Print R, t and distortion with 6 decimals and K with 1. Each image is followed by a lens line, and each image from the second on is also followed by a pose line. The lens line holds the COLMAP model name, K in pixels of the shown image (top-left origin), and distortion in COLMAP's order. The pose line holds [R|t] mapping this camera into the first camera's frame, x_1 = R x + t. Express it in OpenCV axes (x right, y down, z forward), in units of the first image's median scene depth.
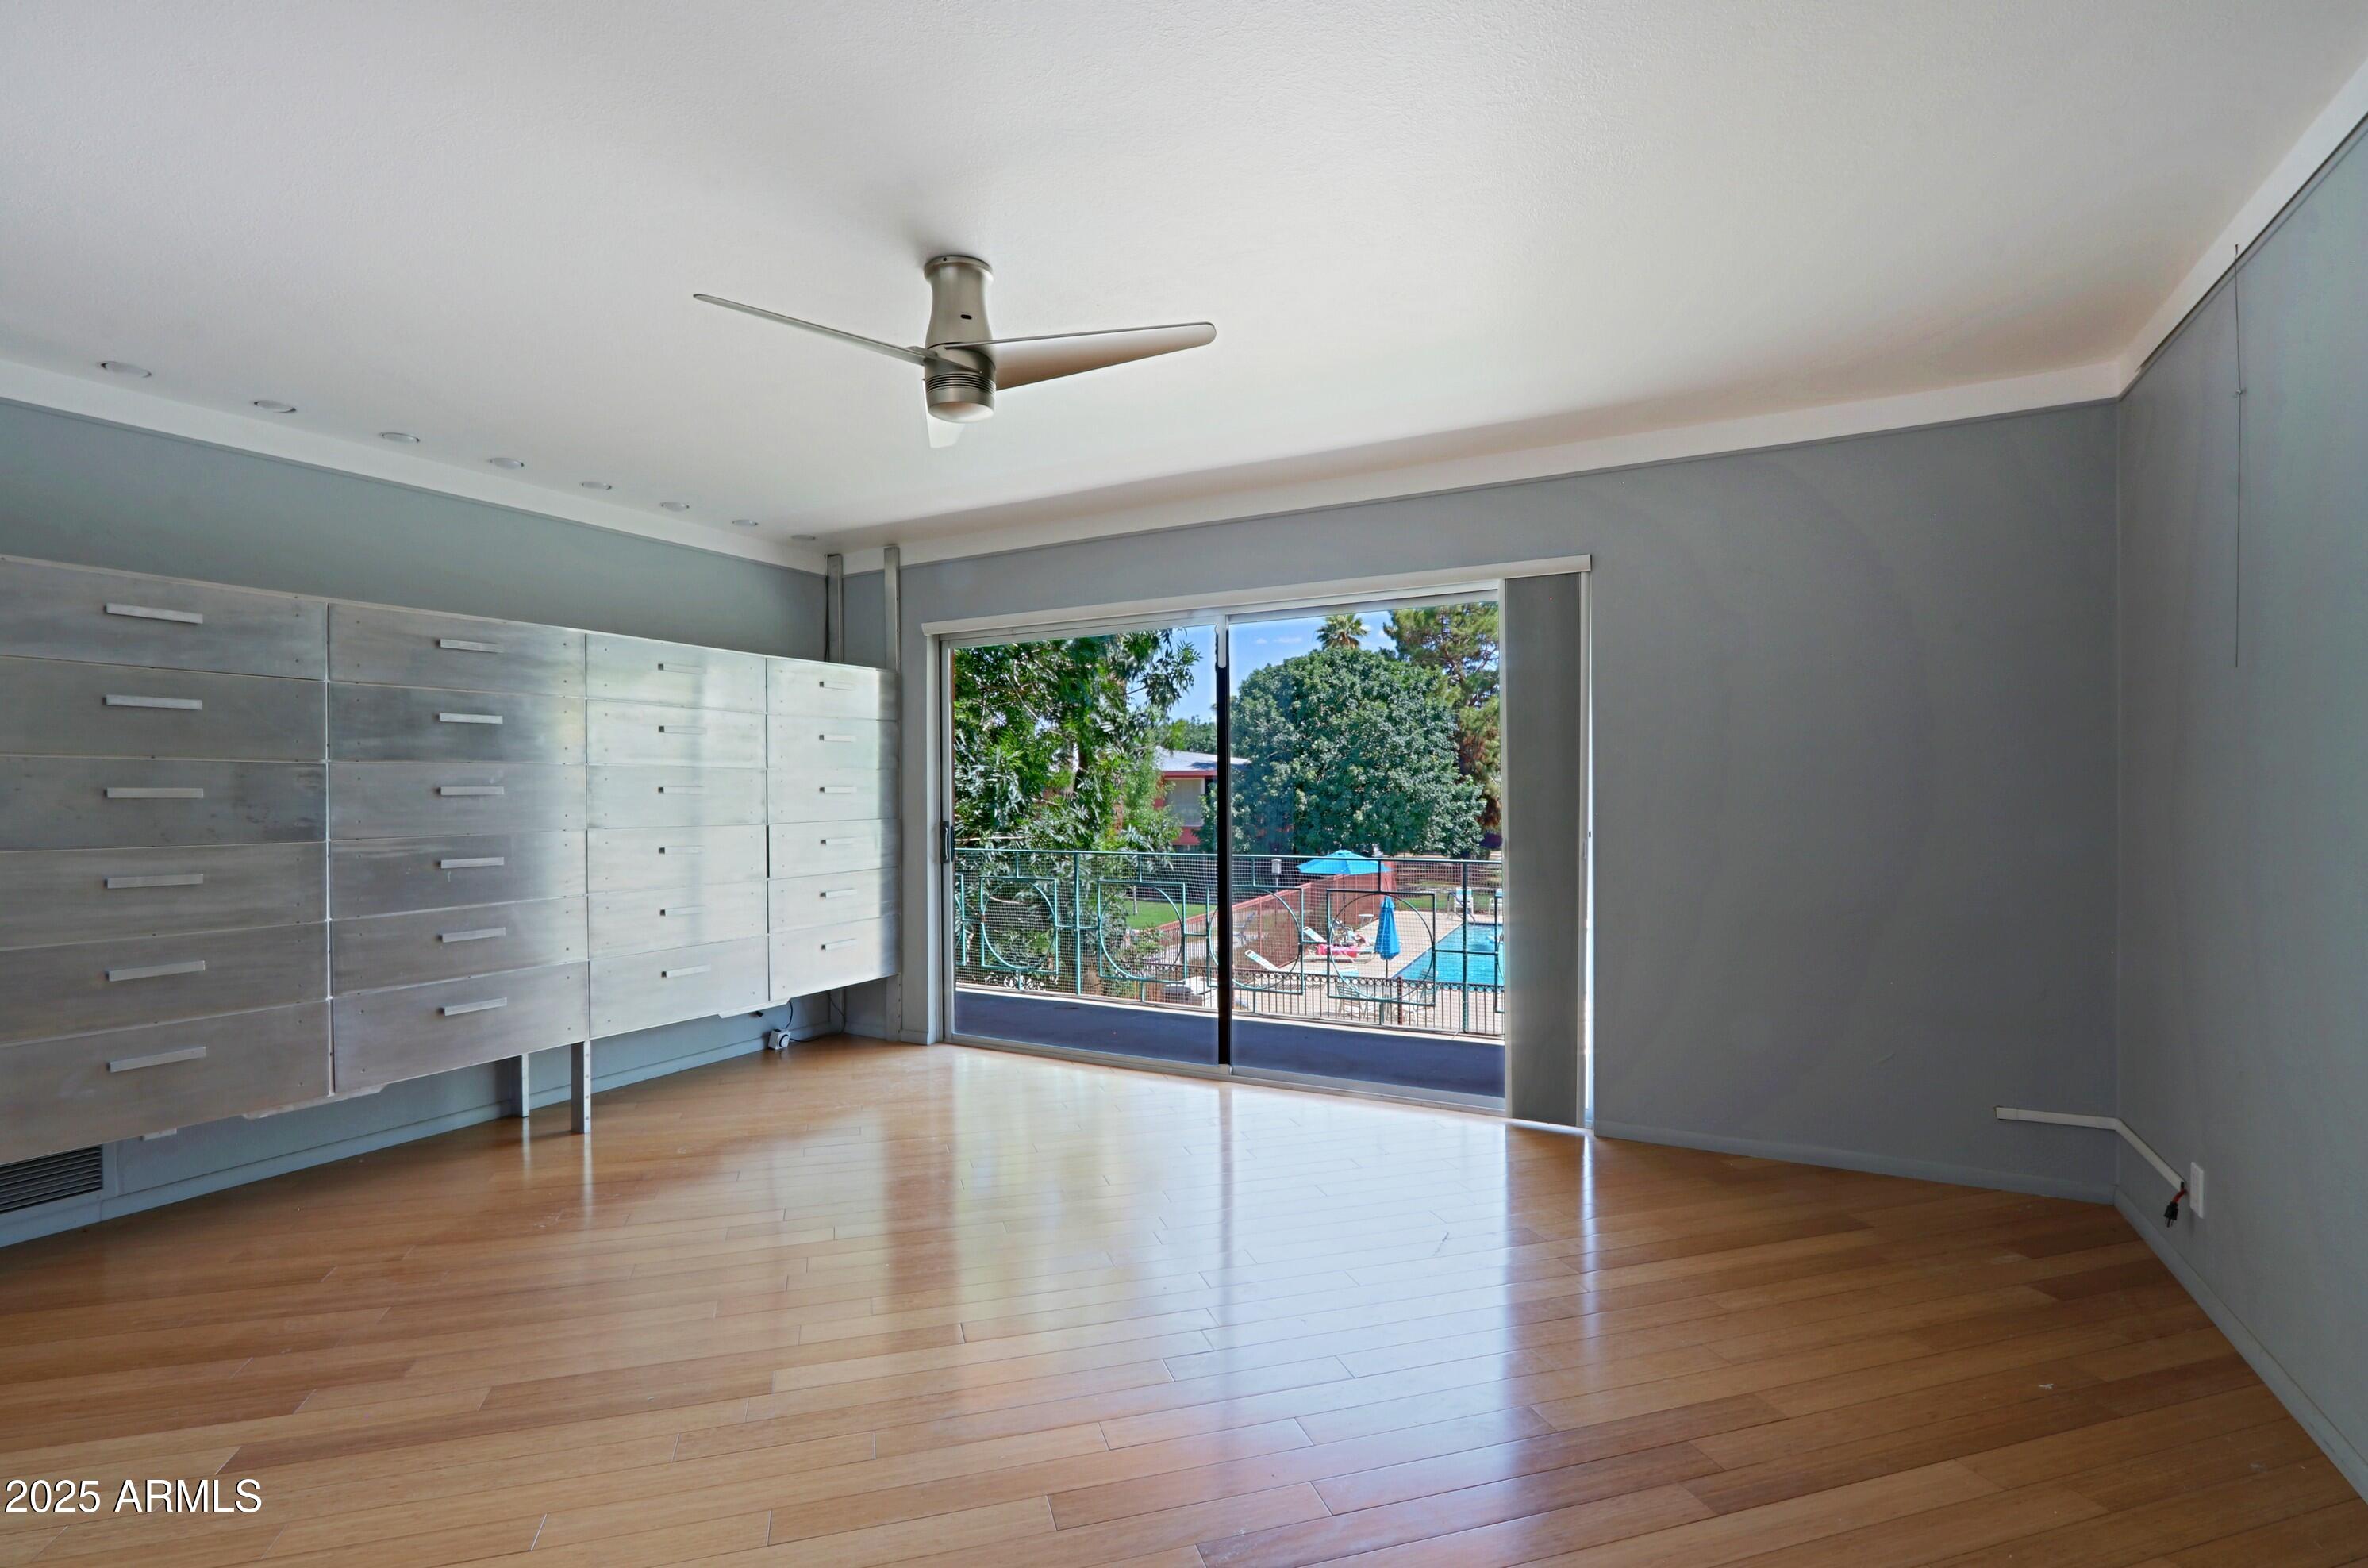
lens RADIAL K [[1124.2, 0, 1189.7], [0, 1124.2, 795.0], [0, 0, 1]] dist [-0.001524, 0.000209]
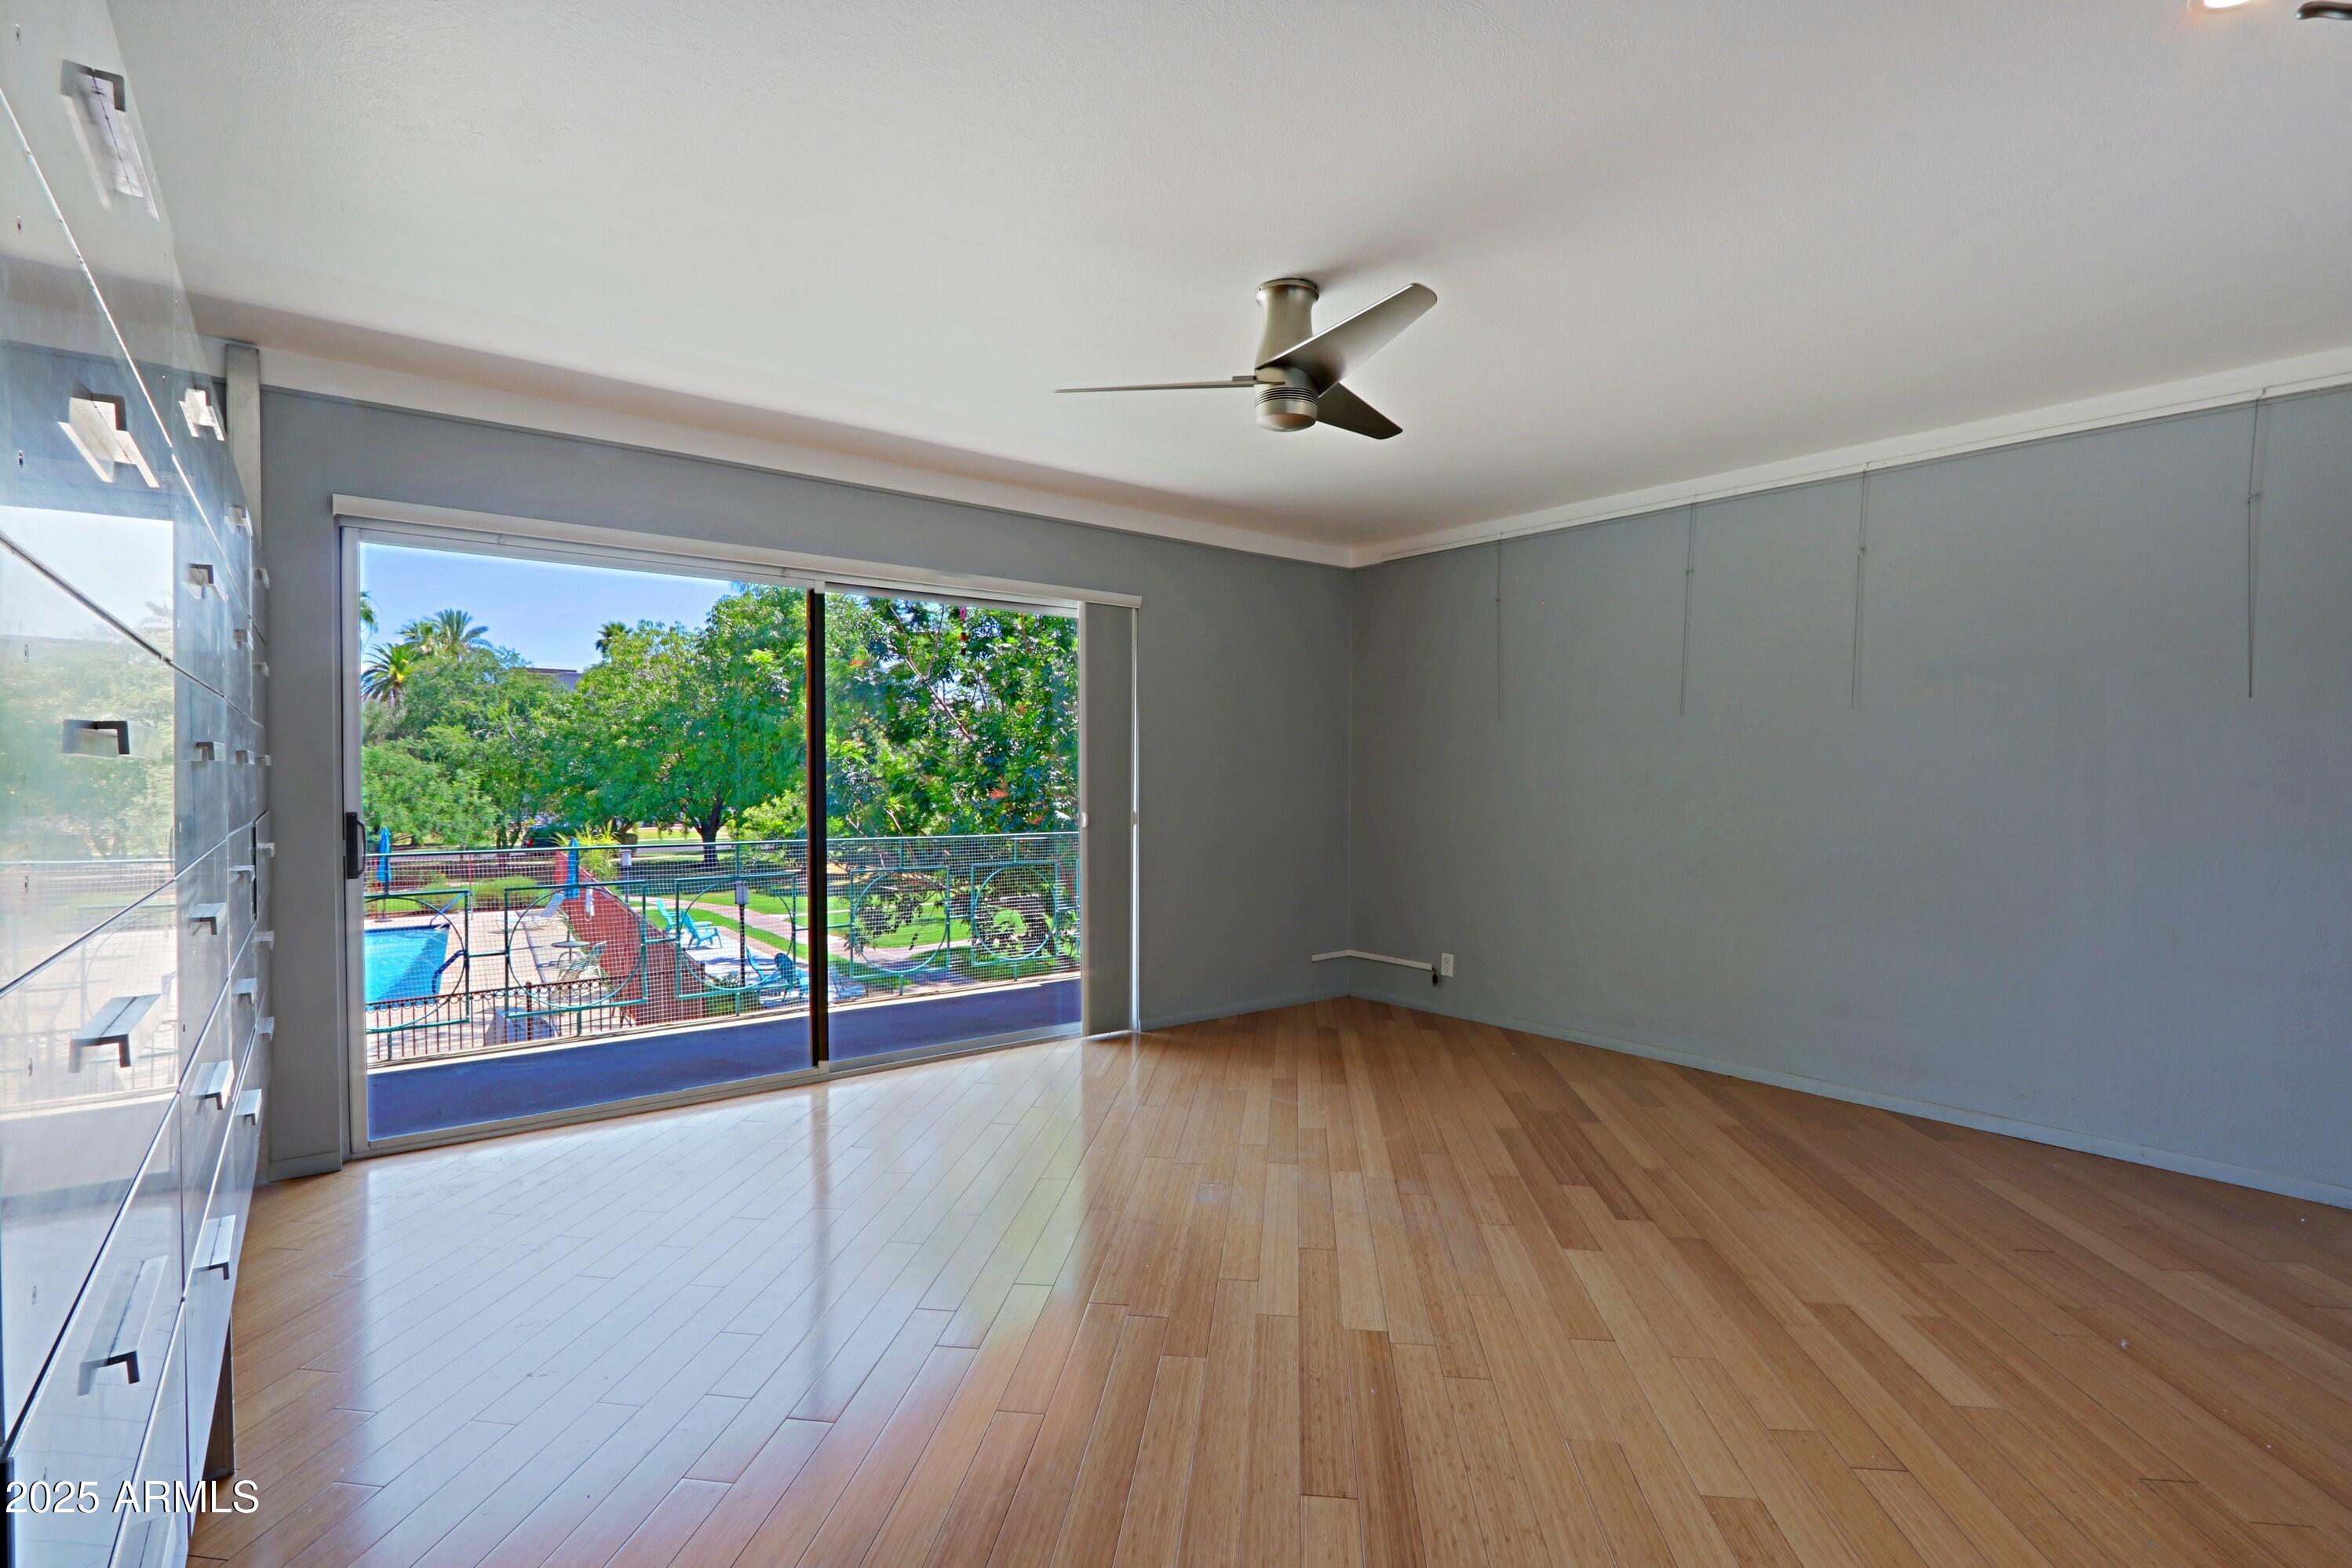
lens RADIAL K [[1093.3, 0, 1164.3], [0, 1093.3, 795.9], [0, 0, 1]] dist [-0.013861, 0.000447]
pose [[0.394324, -0.009212, 0.918925, -0.104245], [-0.005335, 0.999910, 0.012313, 0.000719], [-0.918956, -0.009758, 0.394240, 0.058747]]
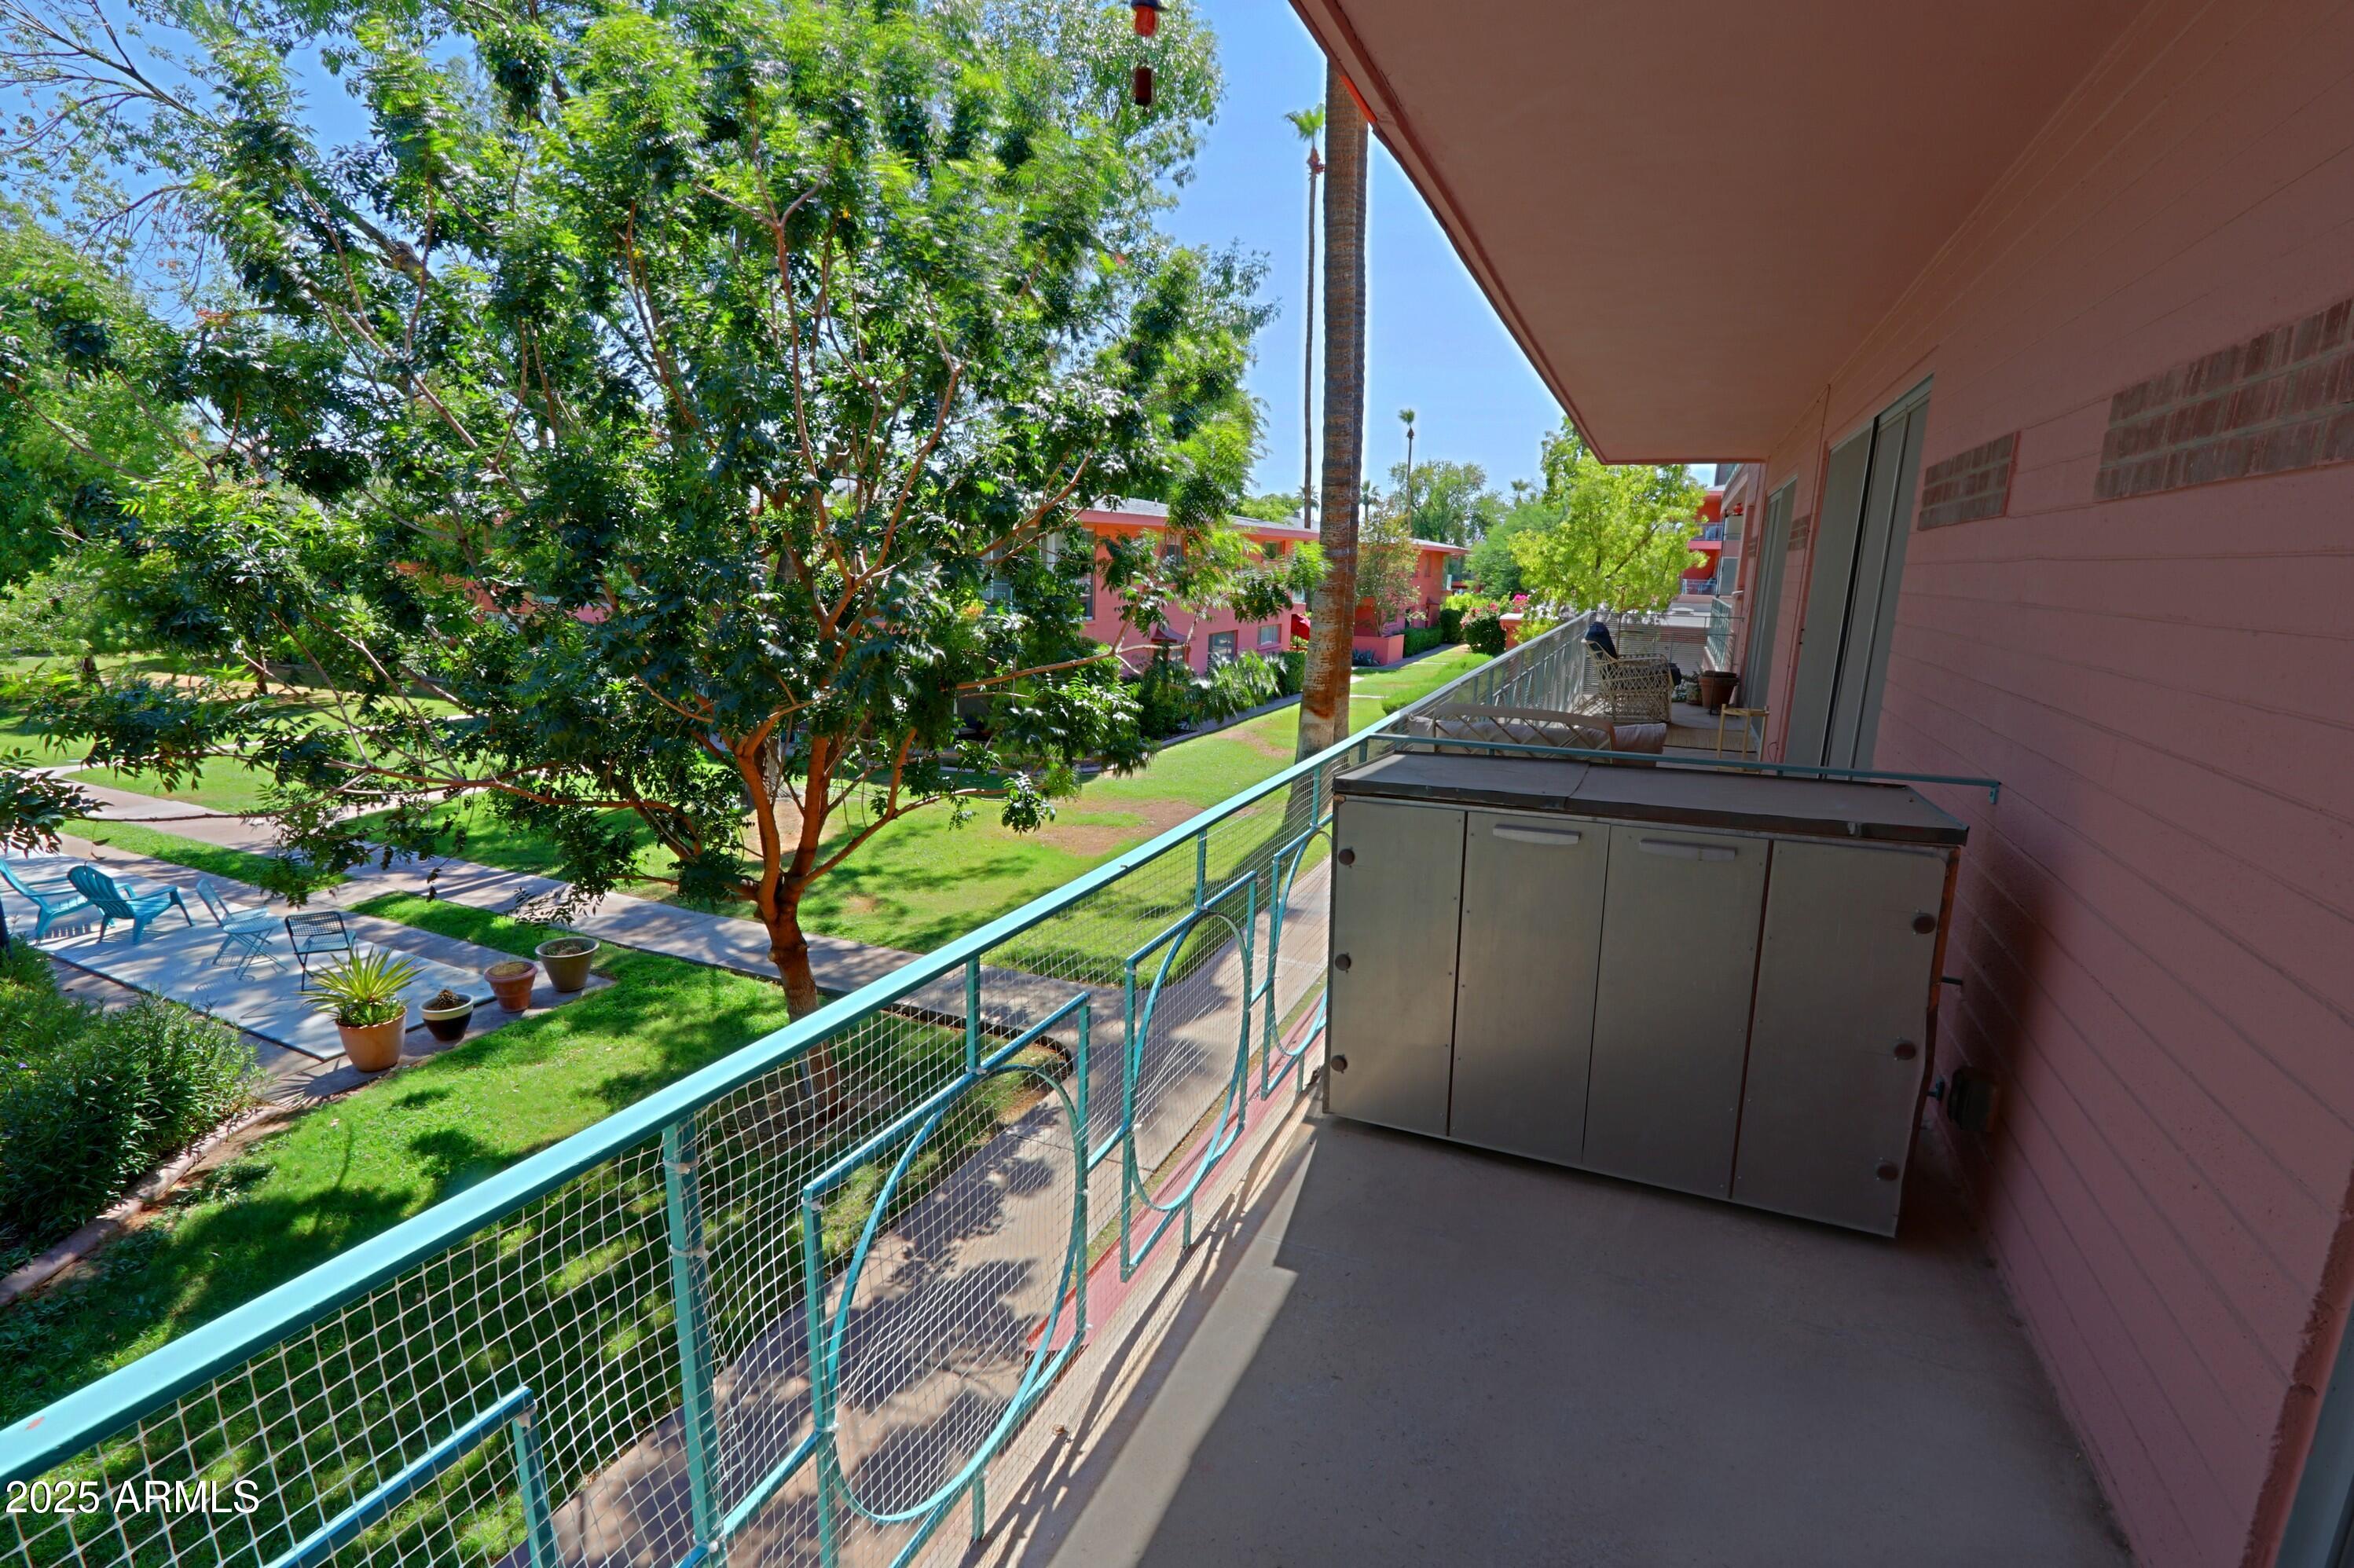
lens RADIAL K [[1085.7, 0, 1151.3], [0, 1085.7, 798.7], [0, 0, 1]] dist [-0.019817, 0.001582]
pose [[-0.074221, -0.211170, 0.974627, 0.007181], [-0.025199, 0.977408, 0.209853, -0.003931], [-0.996923, -0.008984, -0.077865, 0.170392]]
